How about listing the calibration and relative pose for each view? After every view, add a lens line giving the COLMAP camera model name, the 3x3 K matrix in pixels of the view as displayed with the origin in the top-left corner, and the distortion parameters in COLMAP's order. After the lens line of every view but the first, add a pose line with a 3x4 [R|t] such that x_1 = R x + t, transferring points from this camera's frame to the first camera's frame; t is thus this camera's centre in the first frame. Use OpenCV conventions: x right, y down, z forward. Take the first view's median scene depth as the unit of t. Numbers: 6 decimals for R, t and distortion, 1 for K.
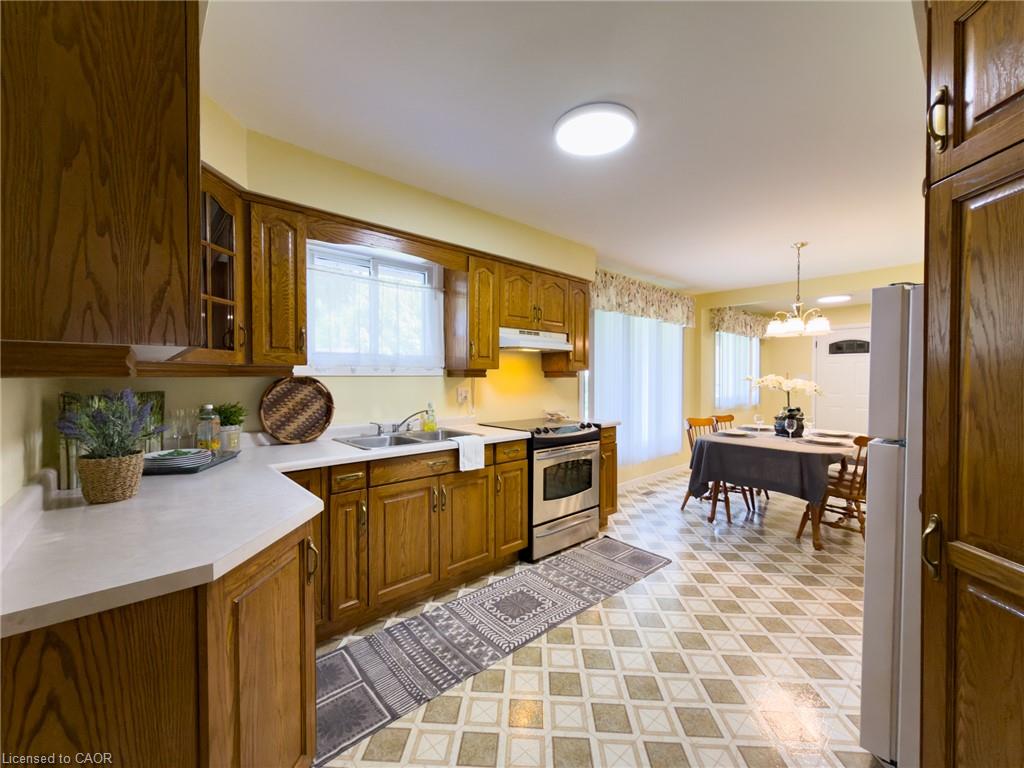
lens RADIAL K [[410.5, 0, 514.5], [0, 410.5, 383.7], [0, 0, 1]] dist [-0.001043, 0.000677]
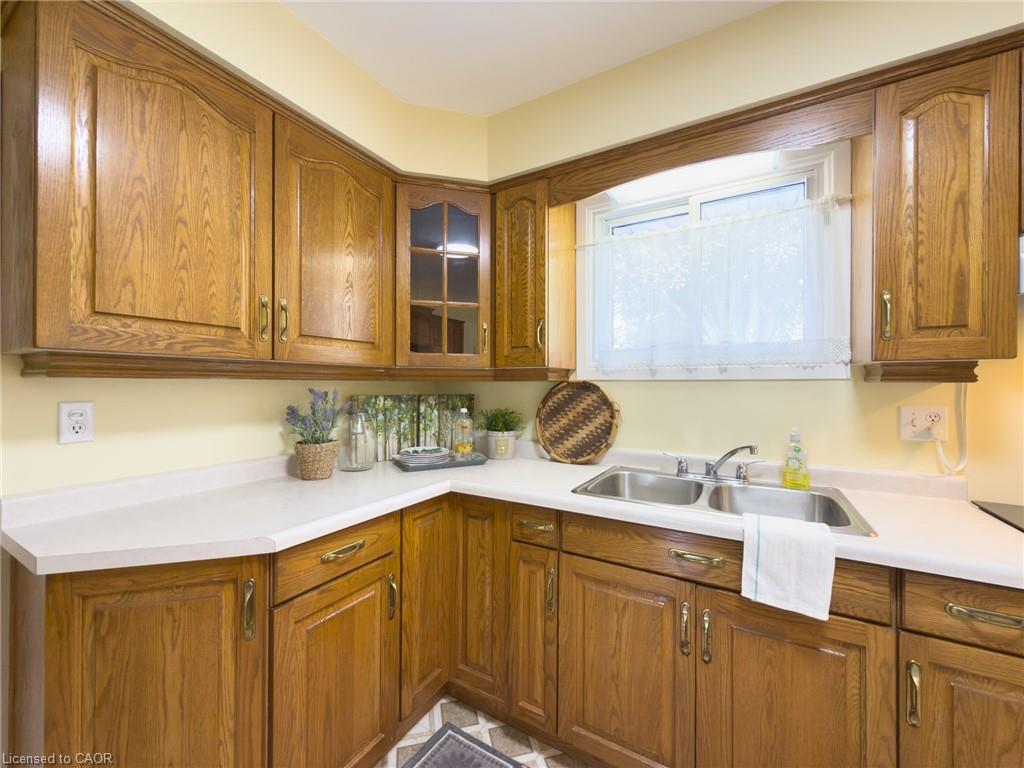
lens RADIAL K [[410.5, 0, 513.4], [0, 410.5, 383.0], [0, 0, 1]] dist [-0.001043, 0.000677]
pose [[0.297706, -0.002068, -0.954655, 0.198335], [-0.019497, 0.999776, -0.008246, -0.004454], [0.954458, 0.021068, 0.297599, 0.600757]]
